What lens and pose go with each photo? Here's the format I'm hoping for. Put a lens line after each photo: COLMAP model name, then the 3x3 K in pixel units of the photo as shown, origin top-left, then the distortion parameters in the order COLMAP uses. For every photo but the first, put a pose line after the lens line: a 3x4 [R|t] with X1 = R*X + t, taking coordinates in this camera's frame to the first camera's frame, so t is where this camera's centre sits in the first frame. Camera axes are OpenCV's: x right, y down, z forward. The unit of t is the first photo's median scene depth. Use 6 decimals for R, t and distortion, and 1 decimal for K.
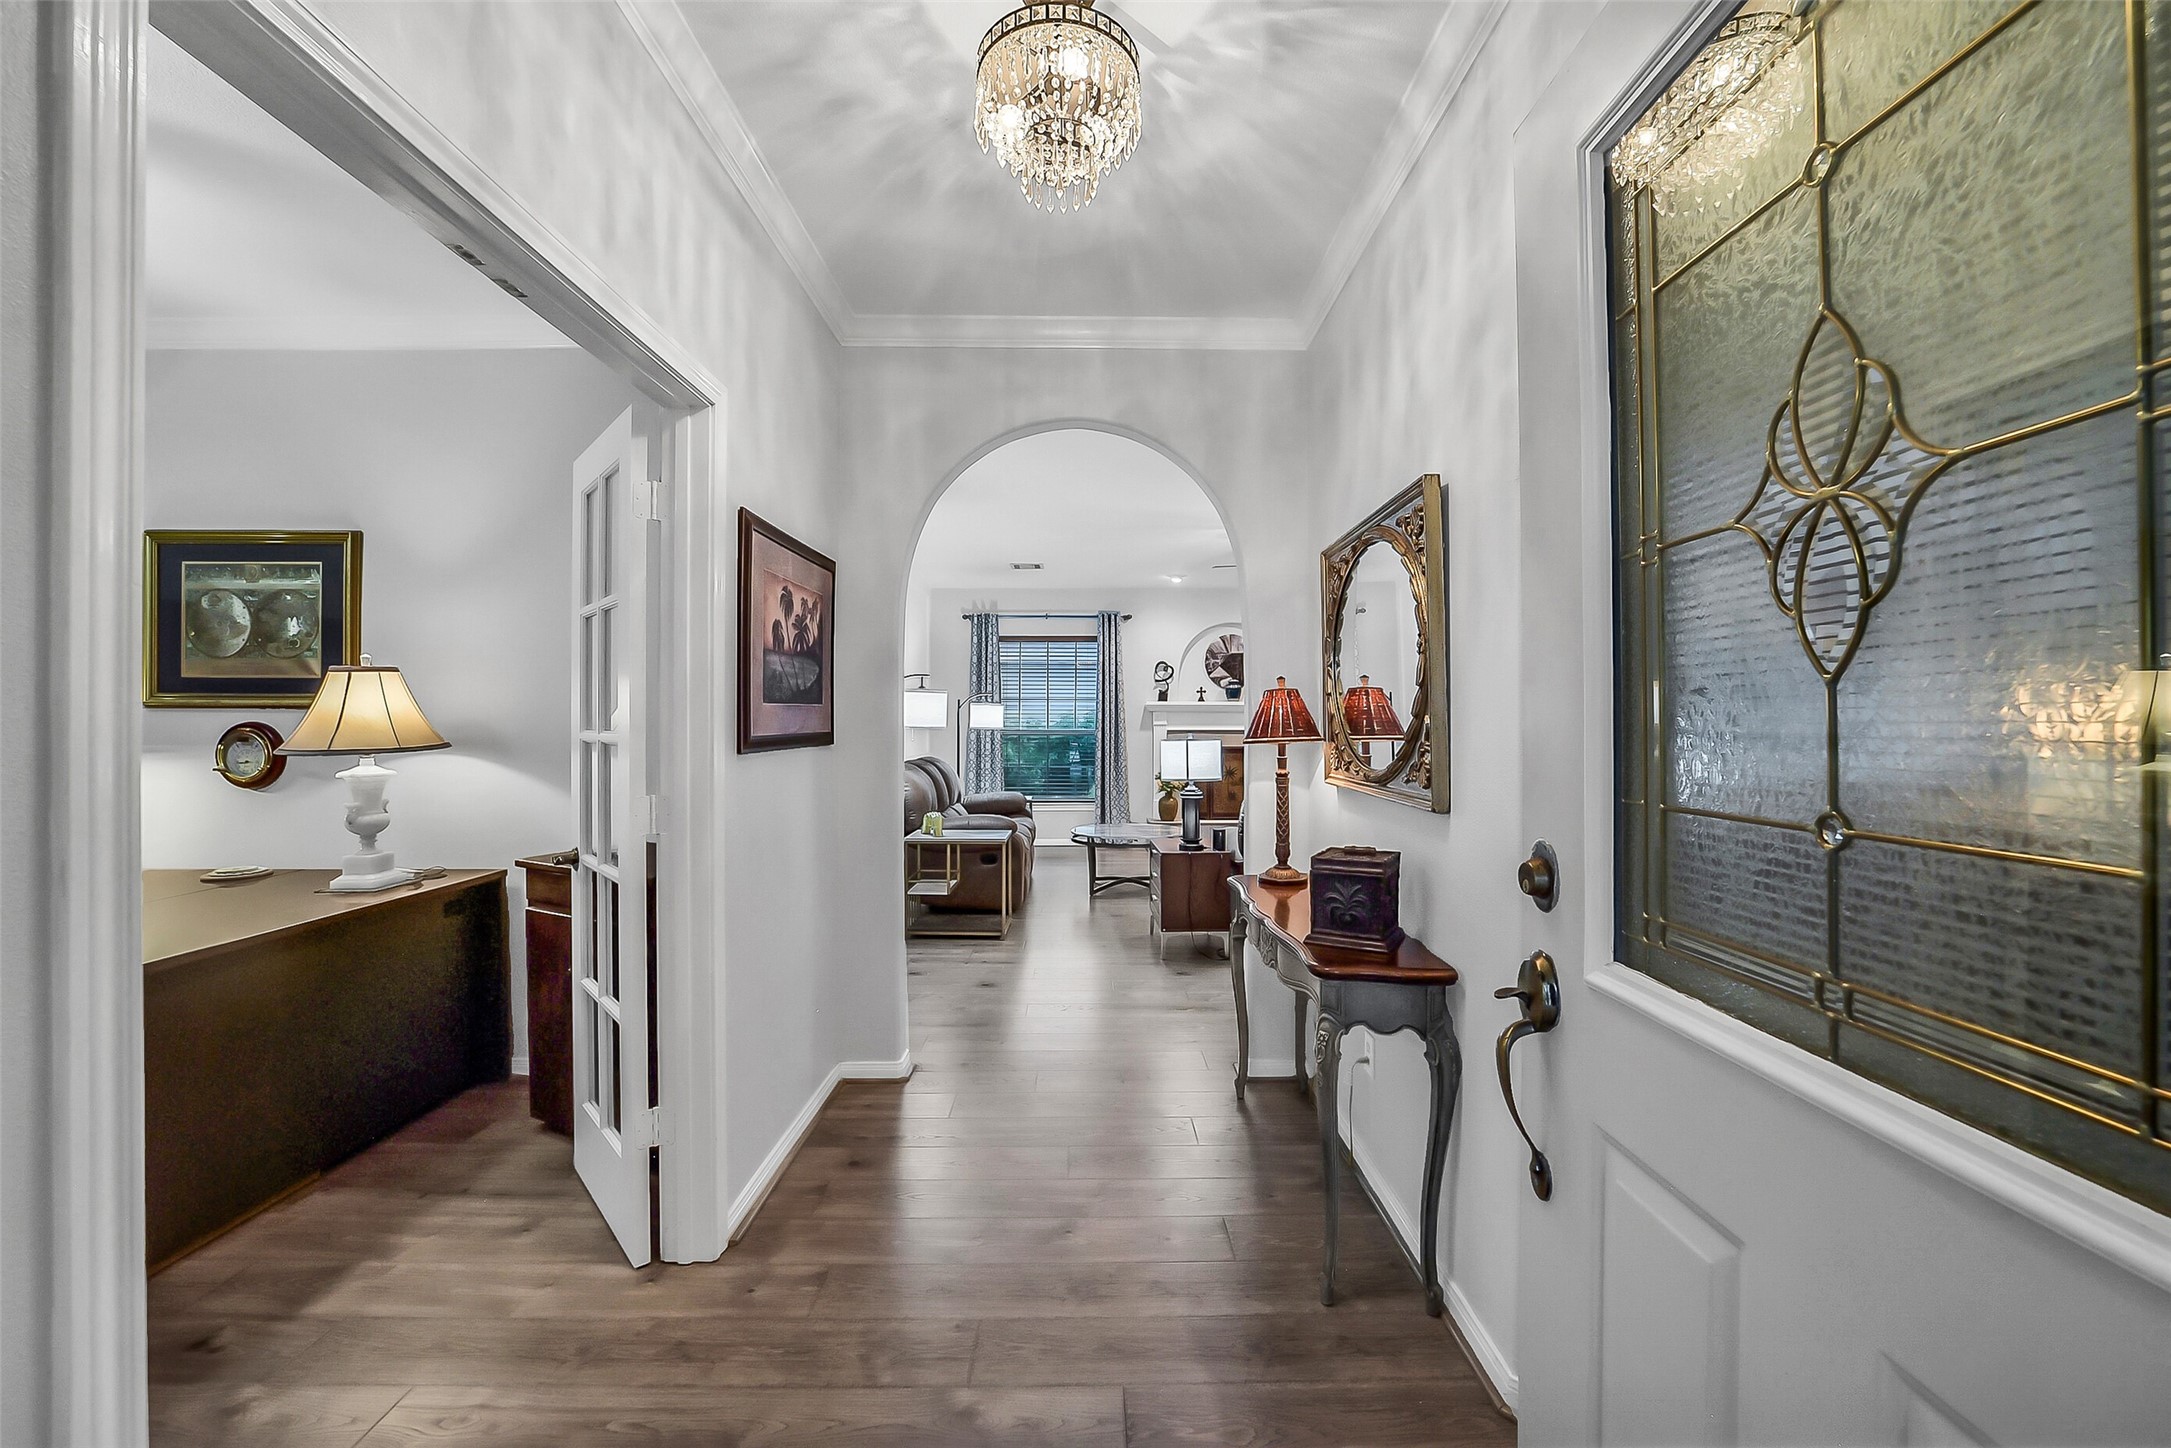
lens RADIAL K [[848.1, 0, 1086.8], [0, 848.1, 721.2], [0, 0, 1]] dist [-0.017218, 0.003129]
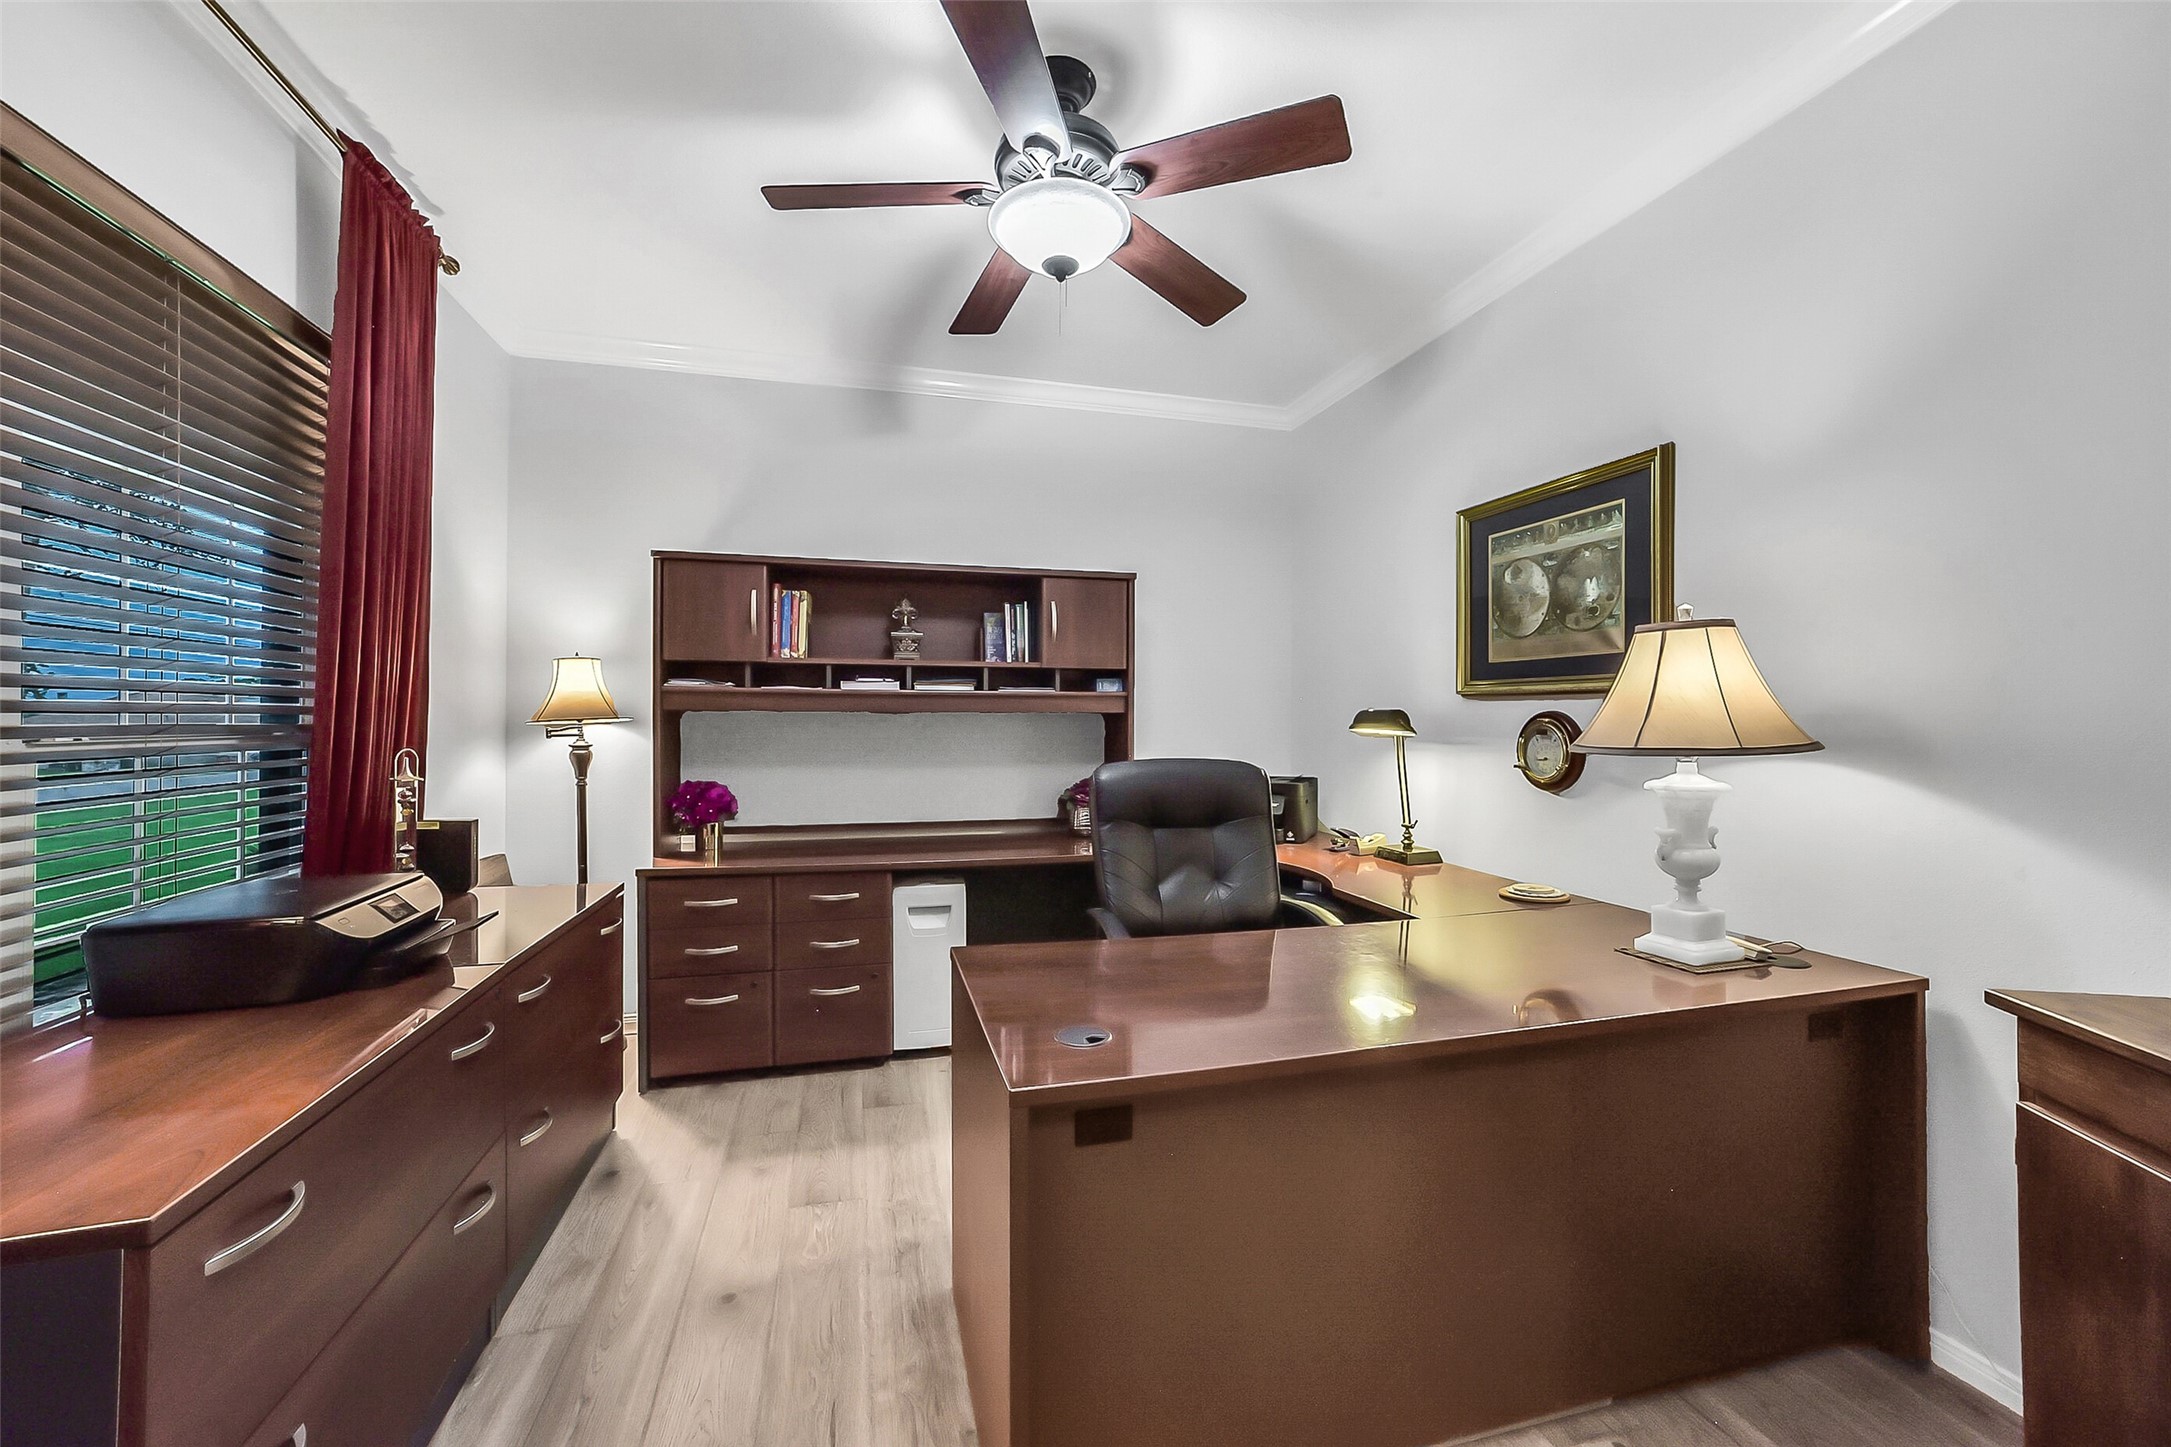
lens RADIAL K [[848.1, 0, 1085.0], [0, 848.1, 716.0], [0, 0, 1]] dist [-0.017218, 0.003129]
pose [[0.261583, -0.003806, -0.965173, -0.311117], [-0.003734, 0.999981, -0.004955, 0.011636], [0.965174, 0.004900, 0.261564, 0.335288]]
